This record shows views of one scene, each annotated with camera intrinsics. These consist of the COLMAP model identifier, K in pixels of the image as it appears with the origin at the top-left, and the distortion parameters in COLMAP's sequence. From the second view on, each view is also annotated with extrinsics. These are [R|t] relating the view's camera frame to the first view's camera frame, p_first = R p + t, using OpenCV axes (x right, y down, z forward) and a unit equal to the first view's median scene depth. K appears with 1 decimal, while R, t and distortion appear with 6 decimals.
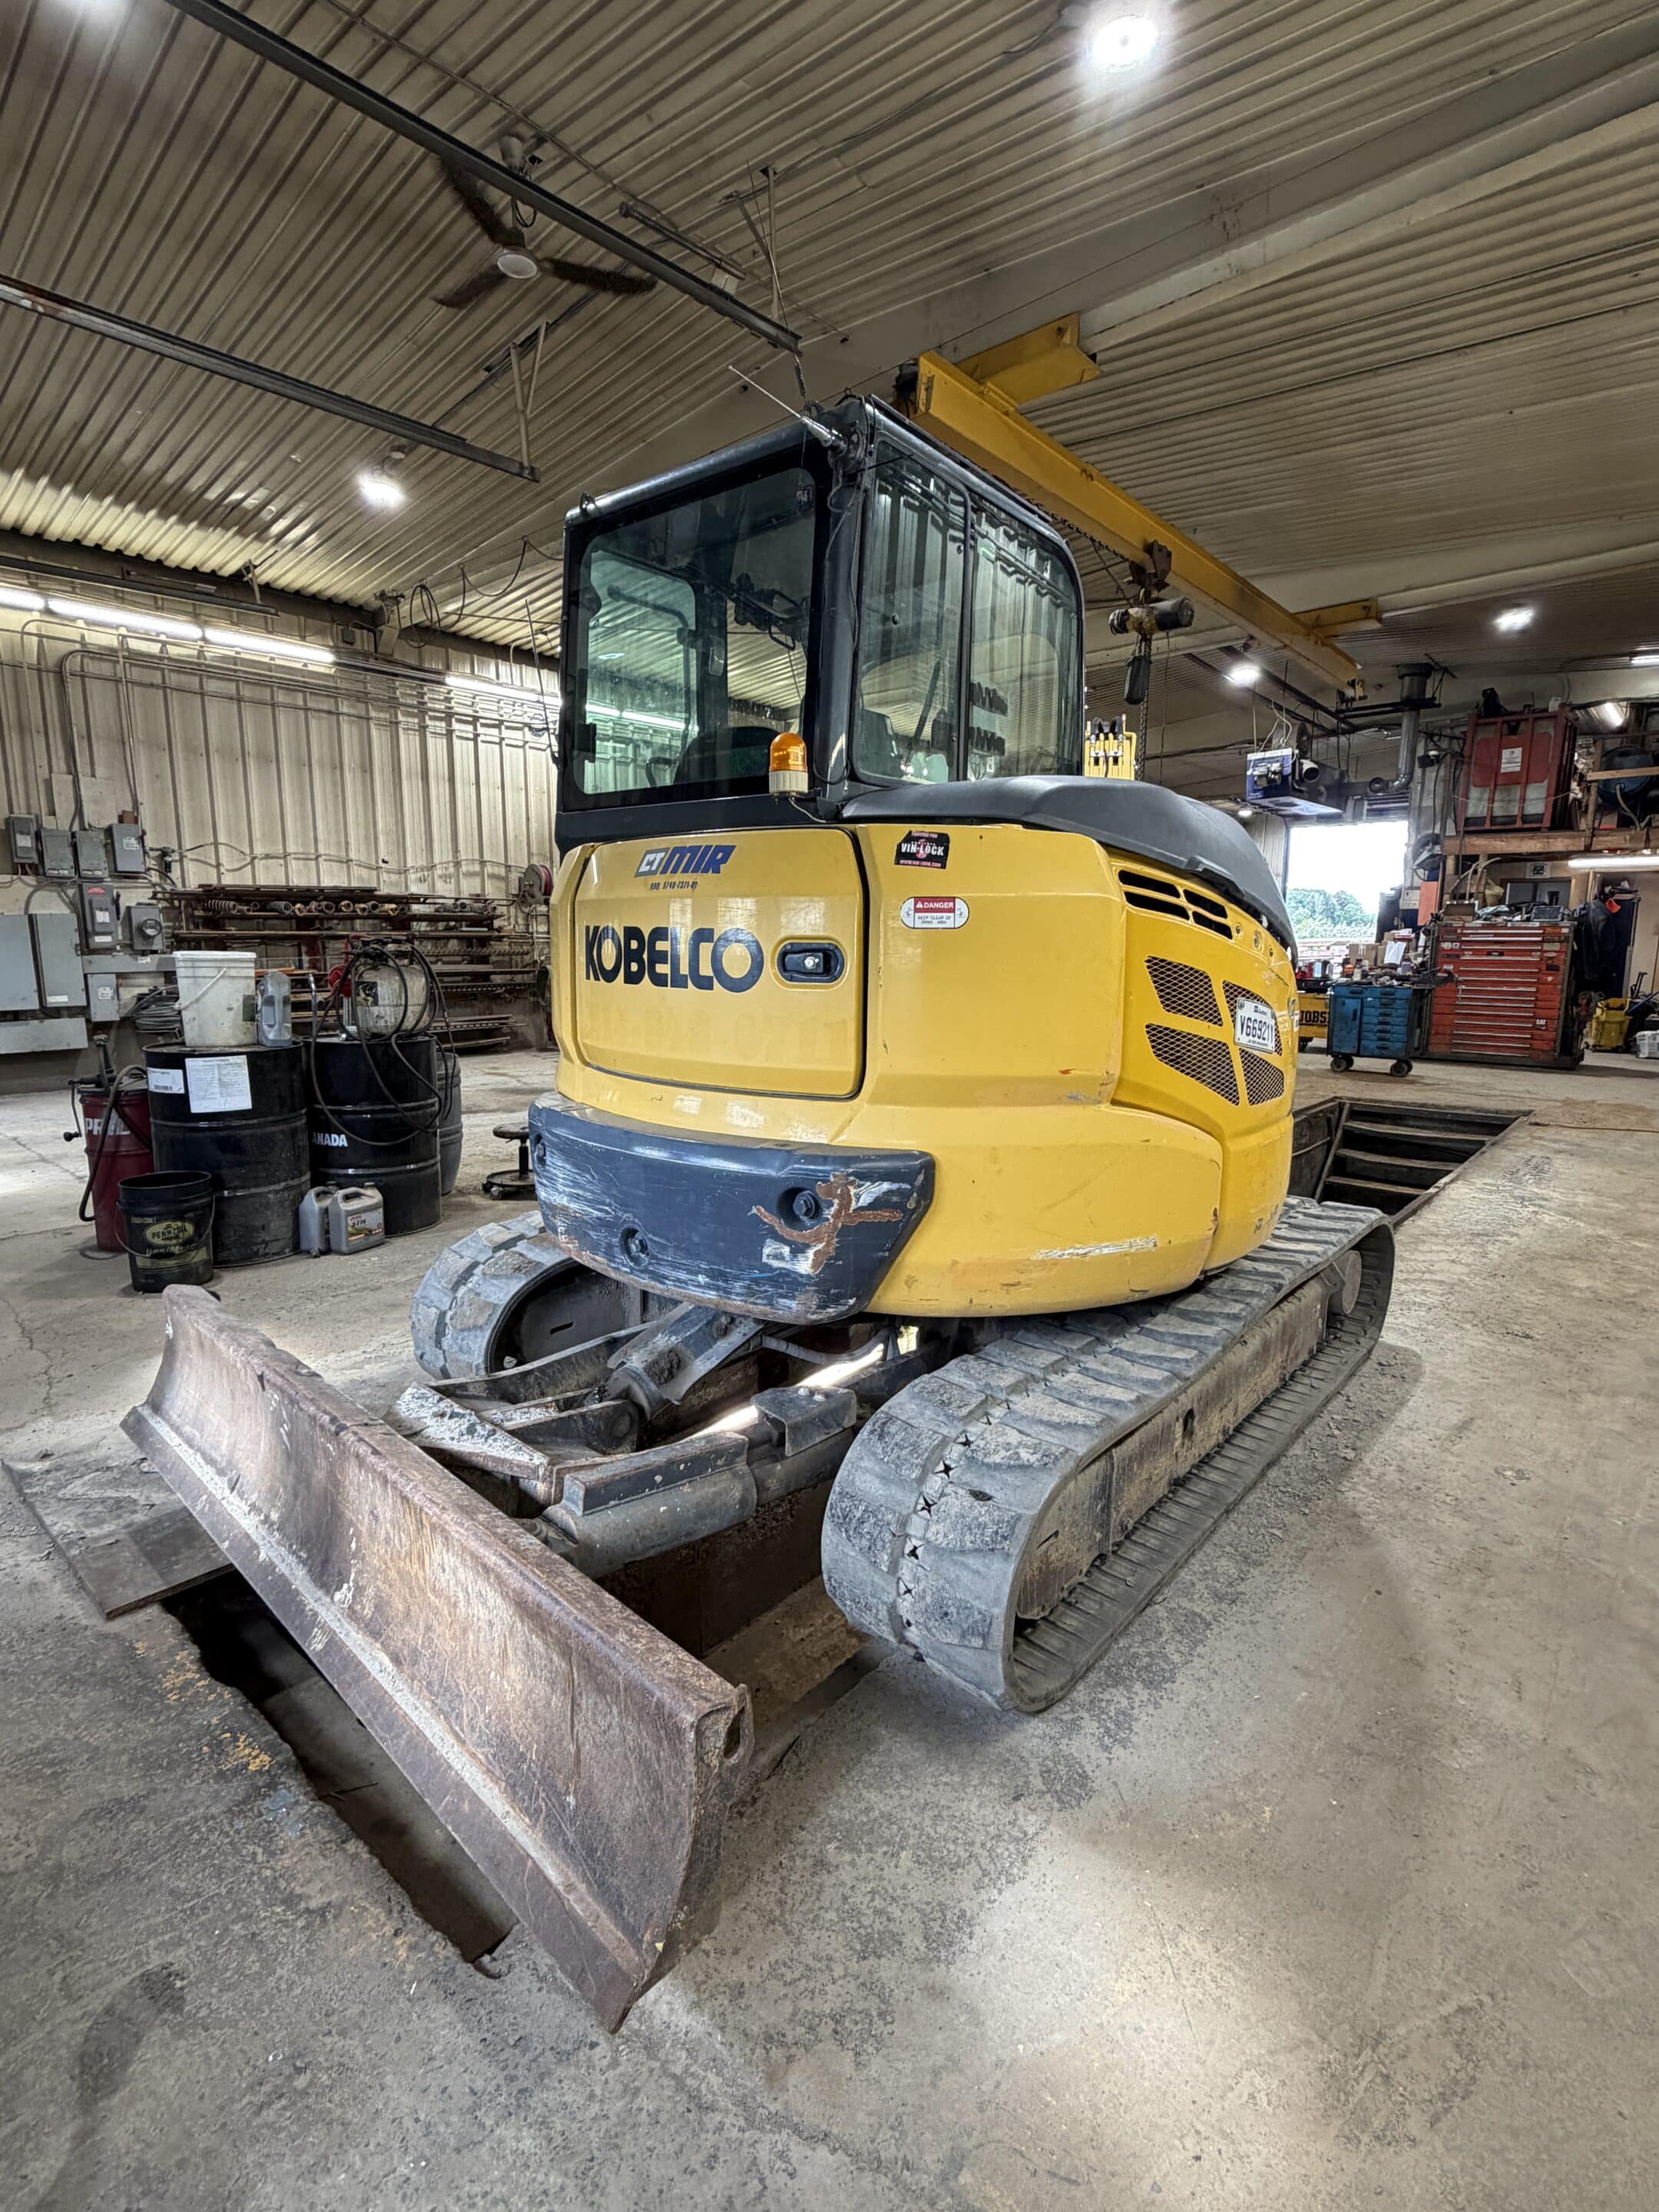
lens RADIAL K [[1032.1, 0, 825.3], [0, 1032.1, 1102.5], [0, 0, 1]] dist [0.000858, 0.000411]
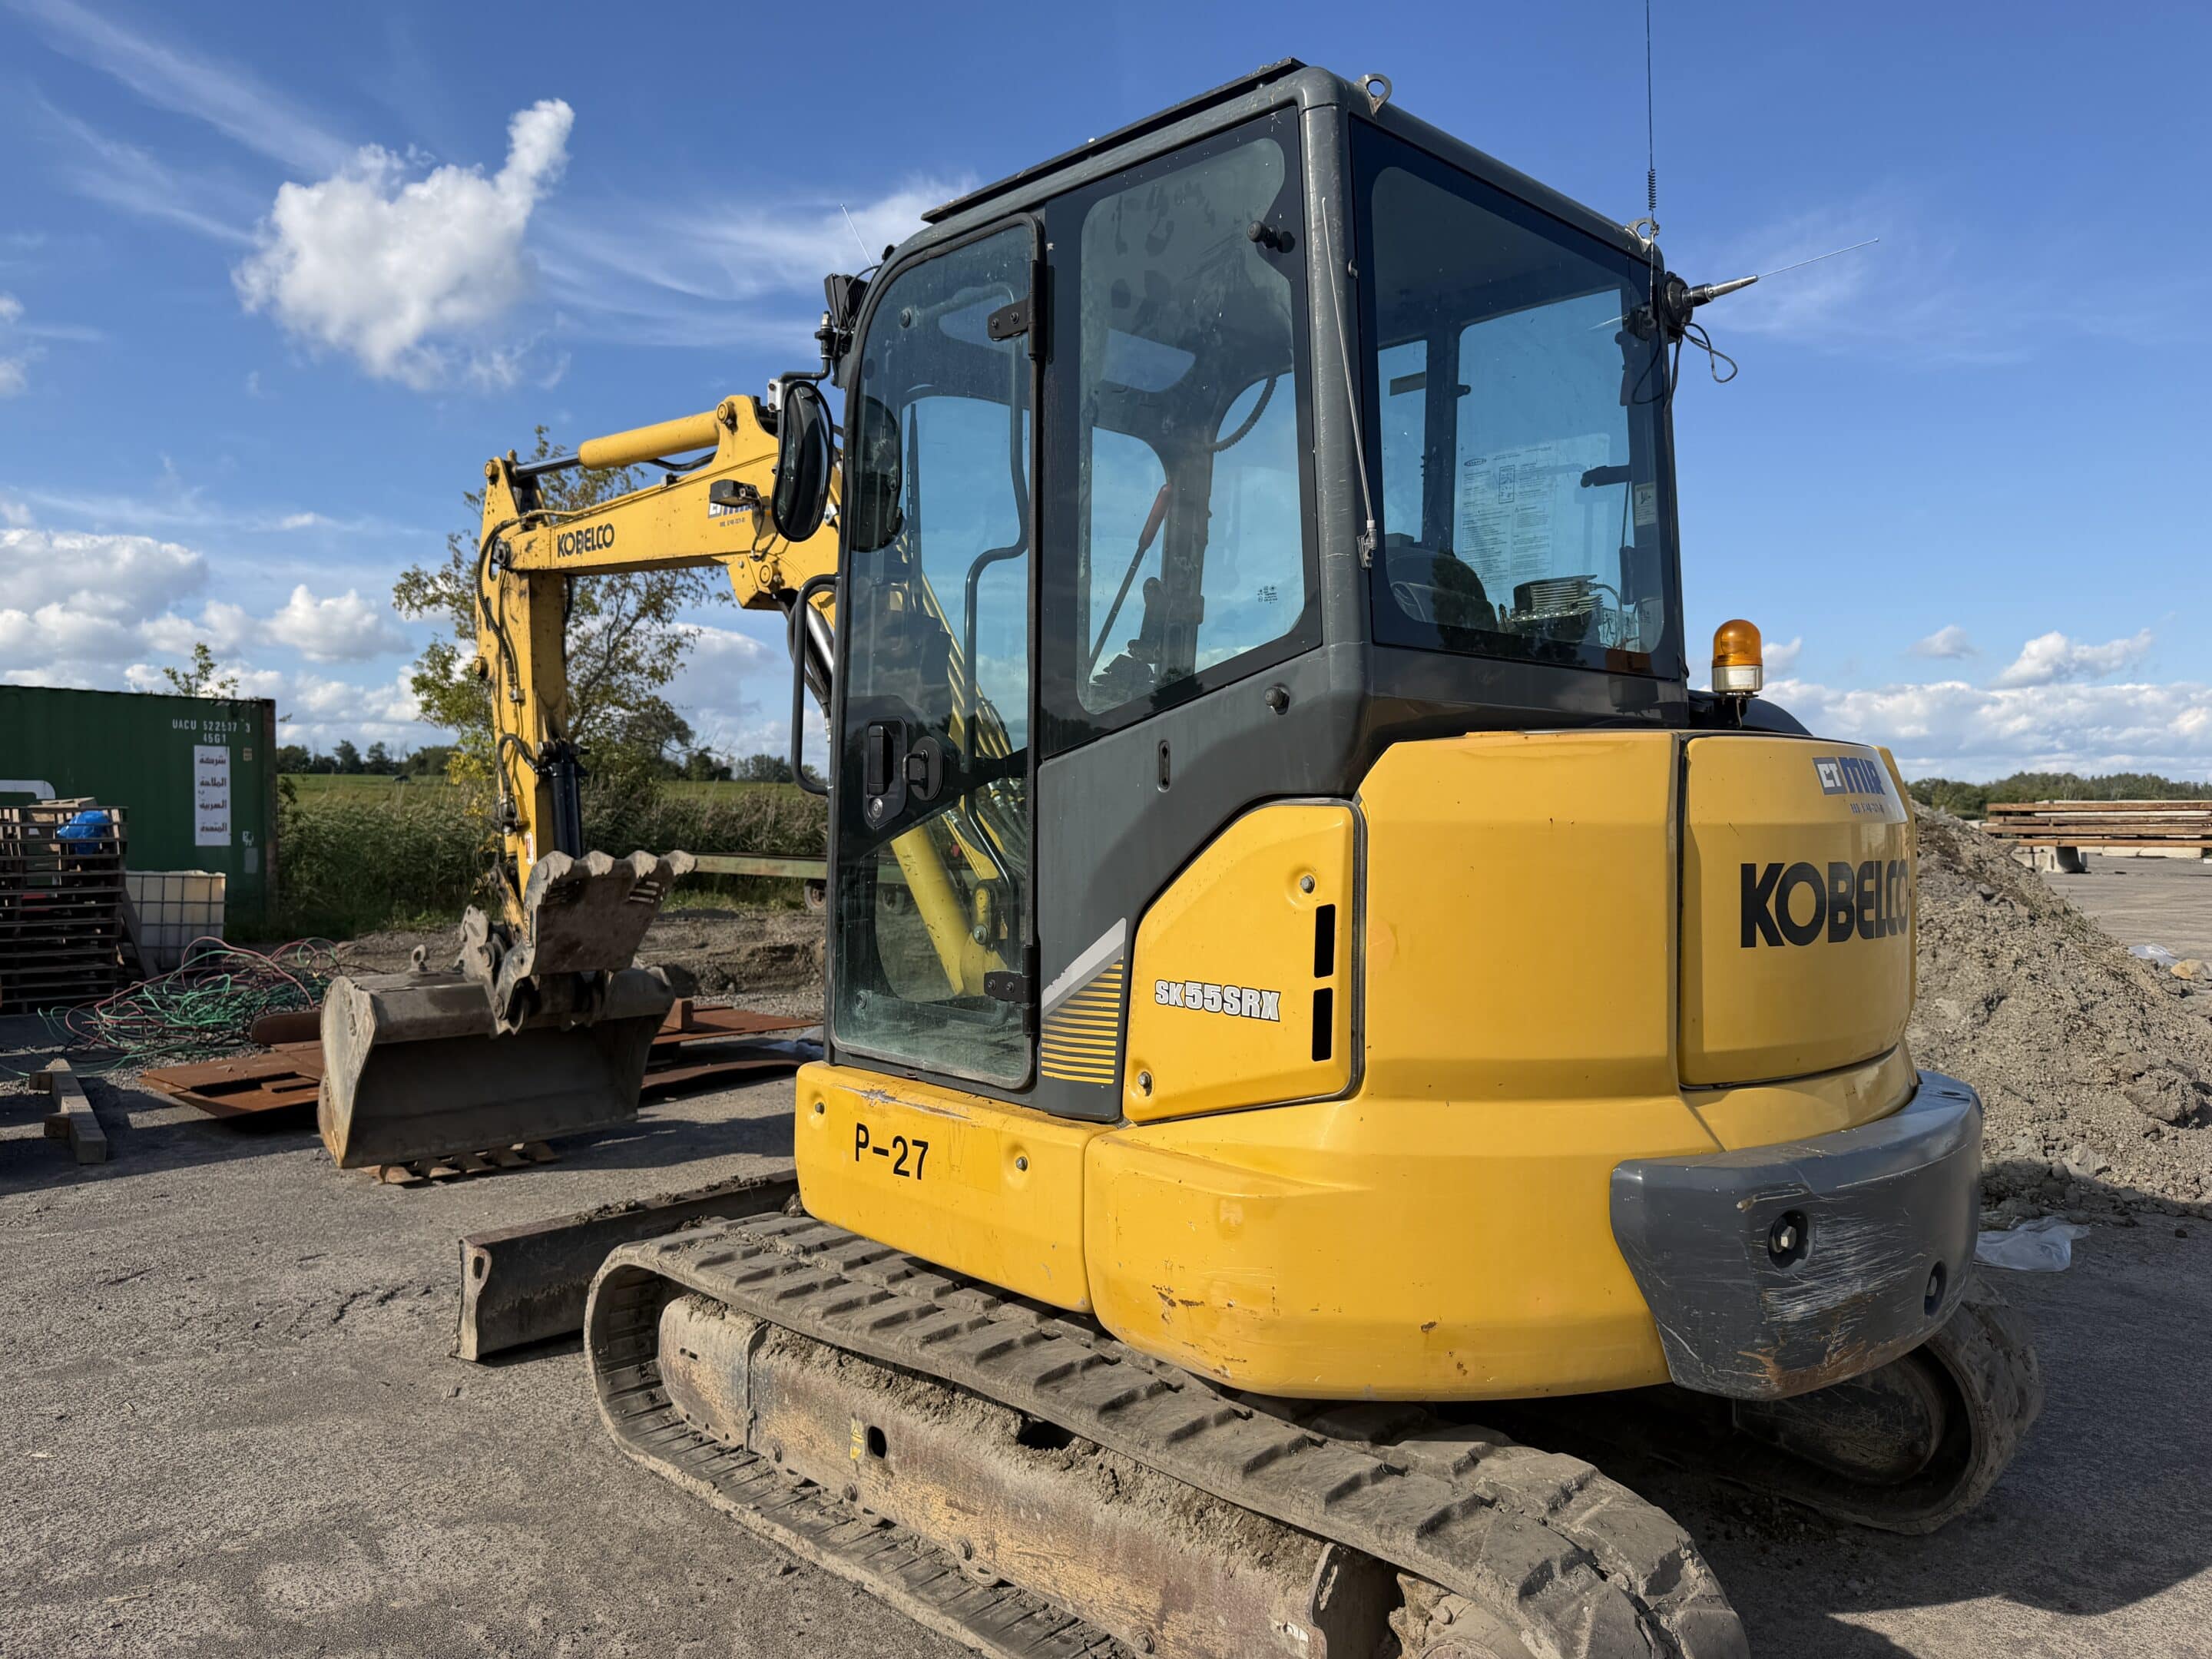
lens RADIAL K [[1565.1, 0, 1089.4], [0, 1565.1, 834.7], [0, 0, 1]] dist [0.003409, -0.003607]
pose [[0.134942, -0.034409, 0.990256, -1.267688], [0.157828, 0.987384, 0.012802, -0.270215], [-0.978203, 0.154563, 0.138670, 1.281347]]
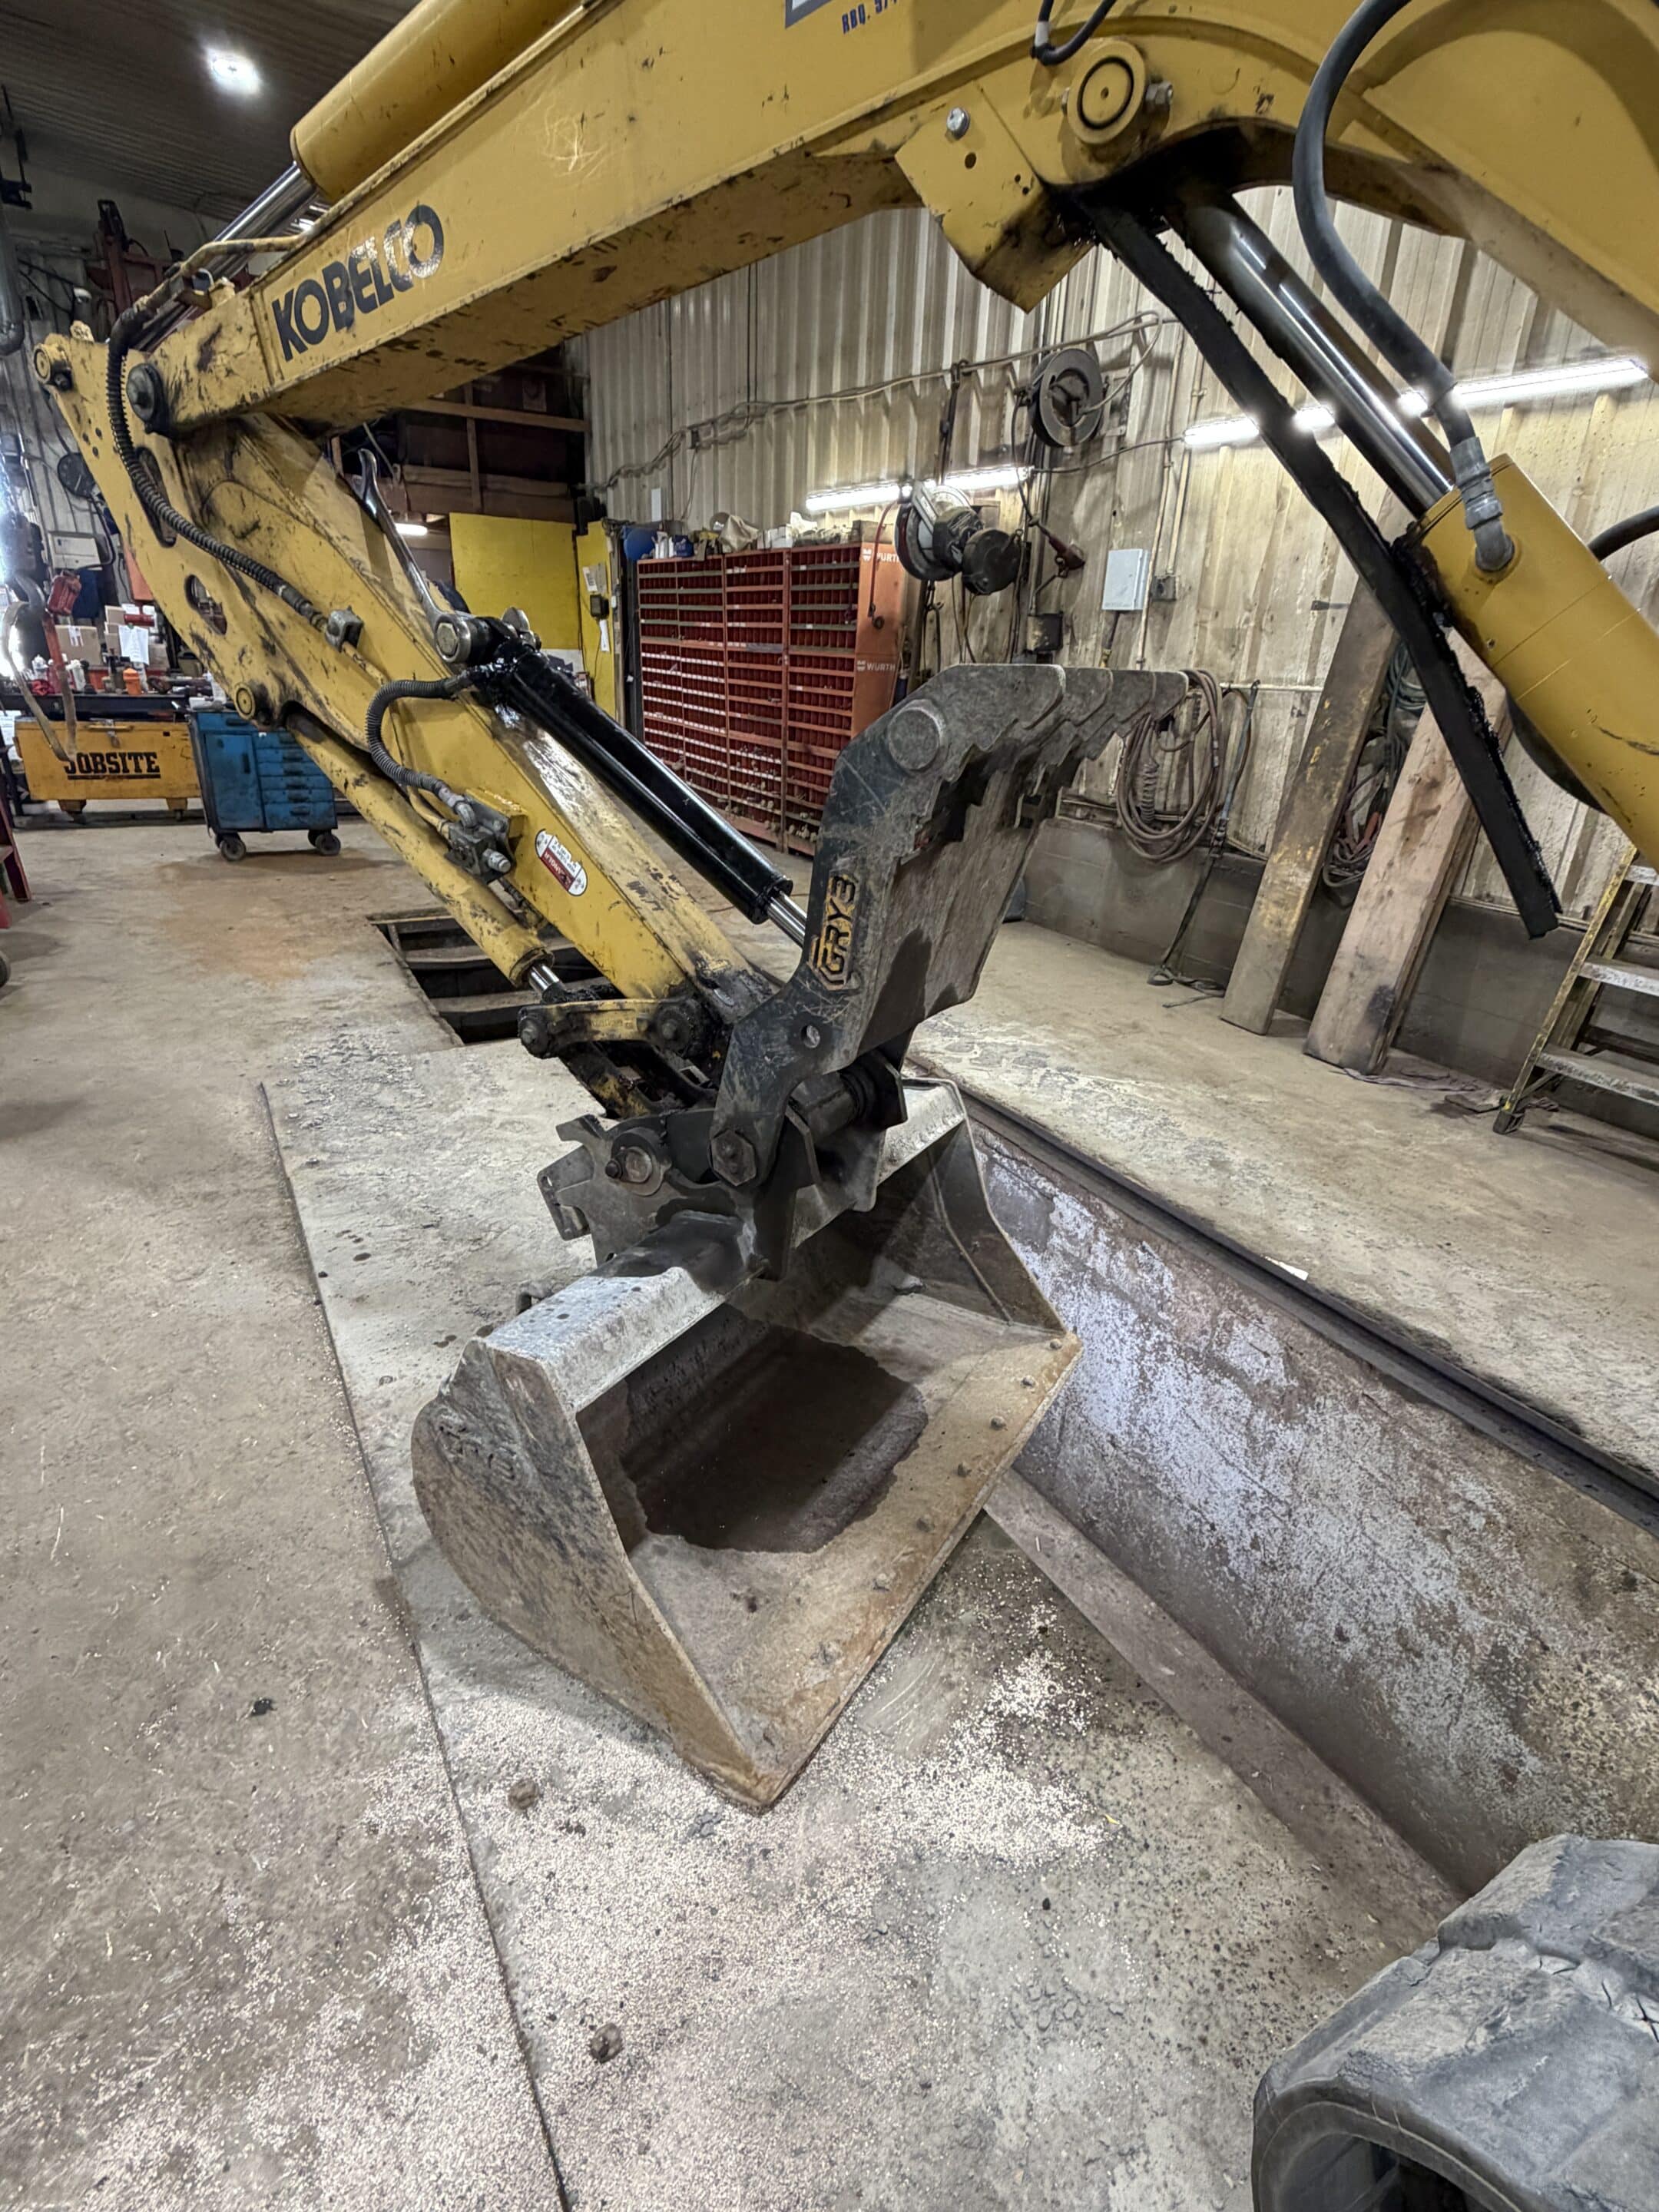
lens RADIAL K [[1098.6, 0, 830.4], [0, 1098.6, 1102.2], [0, 0, 1]] dist [0.001386, -0.000590]
pose [[0.312587, -0.356662, 0.880387, -0.065854], [0.114055, 0.934219, 0.337974, -0.340621], [-0.943017, -0.005234, 0.332704, 2.033197]]
